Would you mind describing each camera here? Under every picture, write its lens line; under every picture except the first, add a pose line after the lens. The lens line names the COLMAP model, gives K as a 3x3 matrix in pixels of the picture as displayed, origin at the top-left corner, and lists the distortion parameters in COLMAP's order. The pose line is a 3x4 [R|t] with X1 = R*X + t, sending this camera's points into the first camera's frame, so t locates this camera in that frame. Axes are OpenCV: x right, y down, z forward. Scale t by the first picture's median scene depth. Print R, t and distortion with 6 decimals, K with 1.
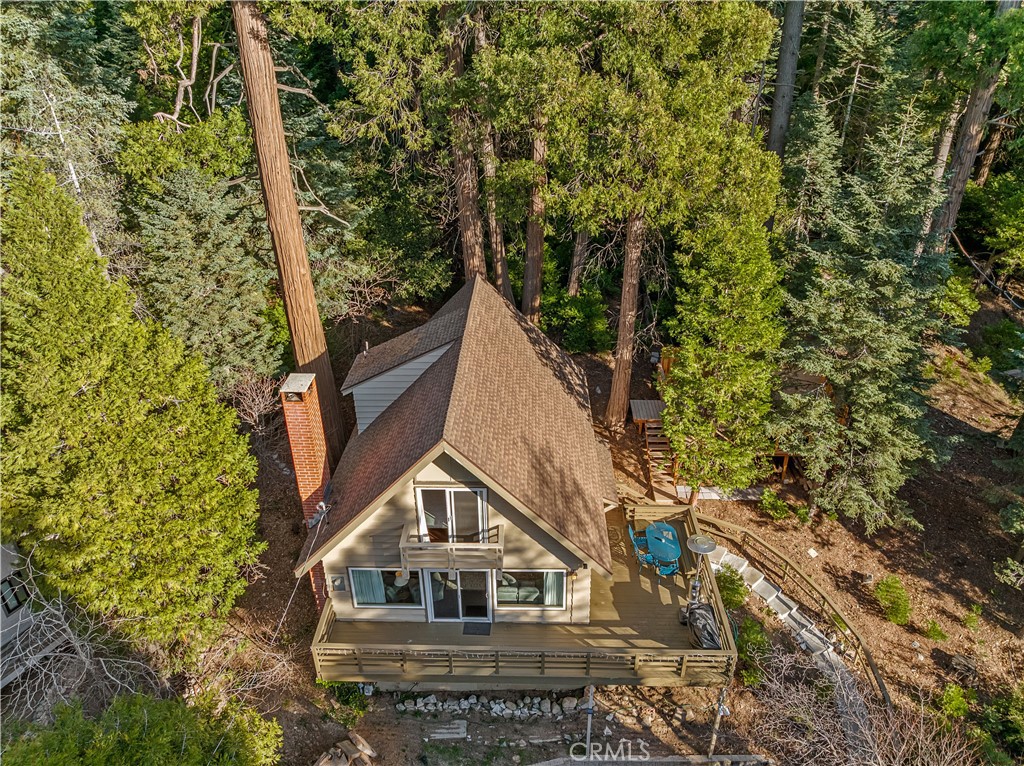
lens RADIAL K [[697.8, 0, 512.0], [0, 697.8, 383.0], [0, 0, 1]] dist [-0.021552, 0.000424]
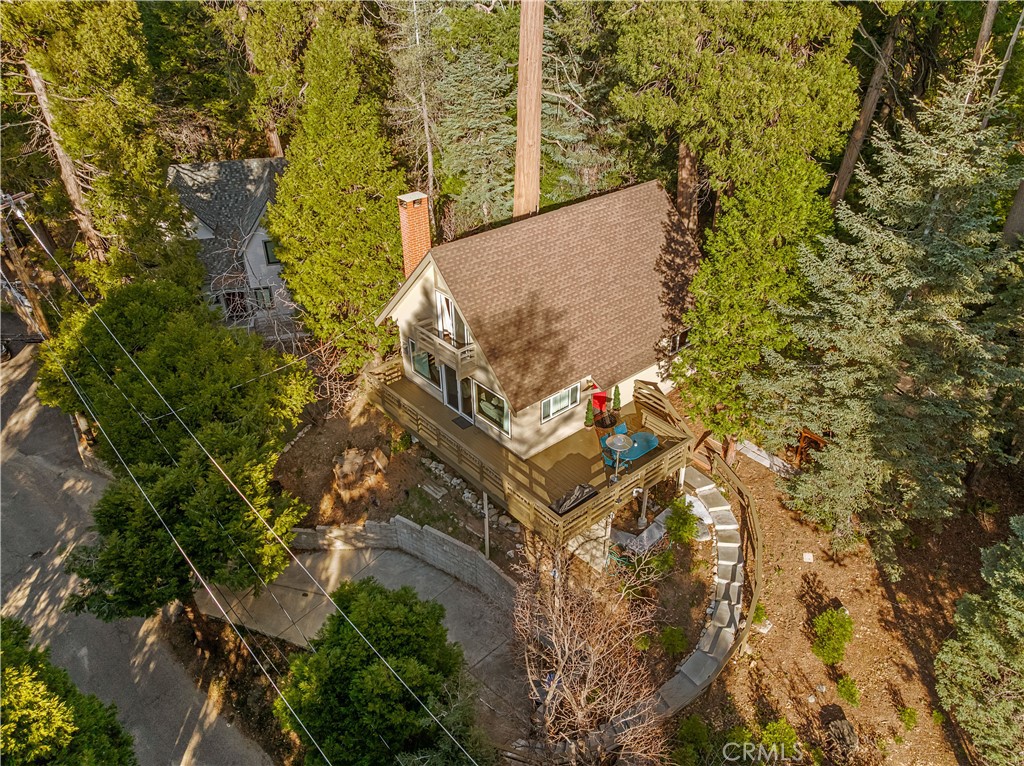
lens RADIAL K [[730.1, 0, 513.1], [0, 730.1, 368.4], [0, 0, 1]] dist [-0.040007, -0.000126]
pose [[0.673998, 0.386191, -0.629748, 0.797269], [-0.347899, 0.917955, 0.190589, -0.029676], [0.651684, 0.090632, 0.753056, 0.029183]]
